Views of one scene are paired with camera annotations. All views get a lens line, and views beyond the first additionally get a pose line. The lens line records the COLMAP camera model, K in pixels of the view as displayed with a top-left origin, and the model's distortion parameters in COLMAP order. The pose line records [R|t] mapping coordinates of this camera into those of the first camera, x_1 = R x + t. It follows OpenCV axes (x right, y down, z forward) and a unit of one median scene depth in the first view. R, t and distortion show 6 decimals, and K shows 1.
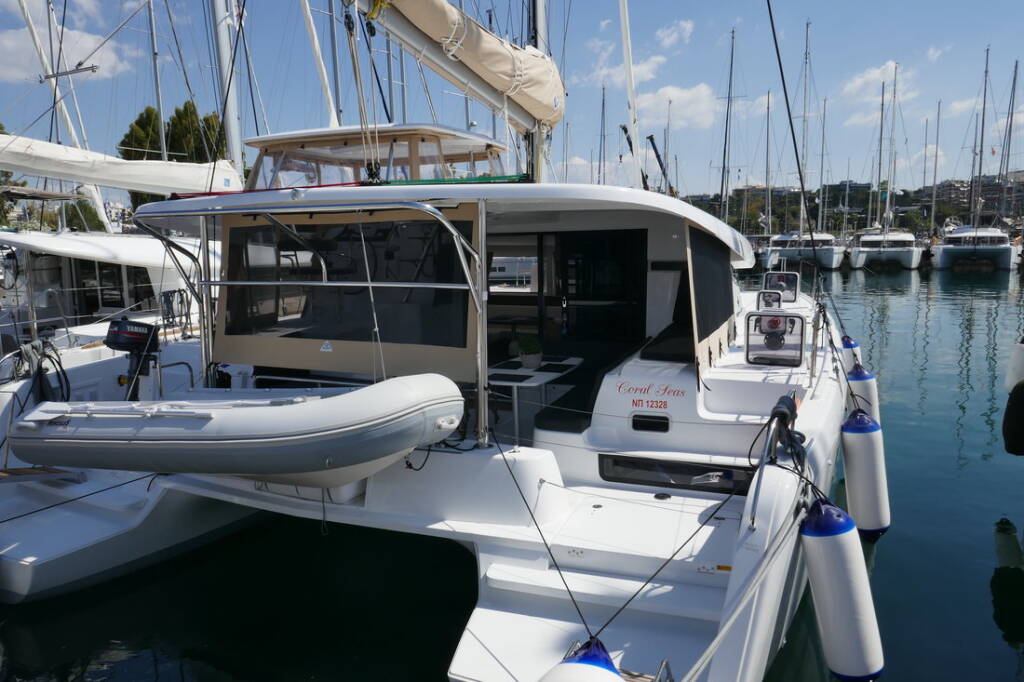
lens RADIAL K [[796.6, 0, 512.0], [0, 796.6, 341.0], [0, 0, 1]] dist [-0.034135, -0.001499]
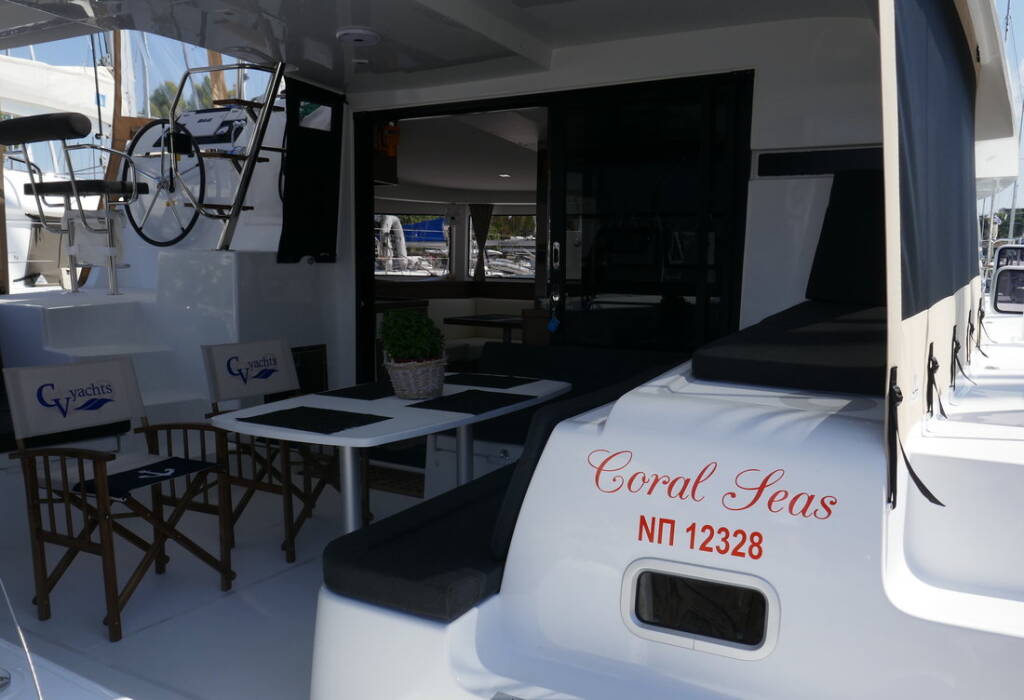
lens RADIAL K [[896.2, 0, 512.0], [0, 896.2, 350.0], [0, 0, 1]] dist [-0.000801, -0.001063]
pose [[0.989897, 0.043153, -0.135061, 0.137905], [-0.049024, 0.997978, -0.040445, 0.028833], [0.133042, 0.046658, 0.990012, 0.638674]]
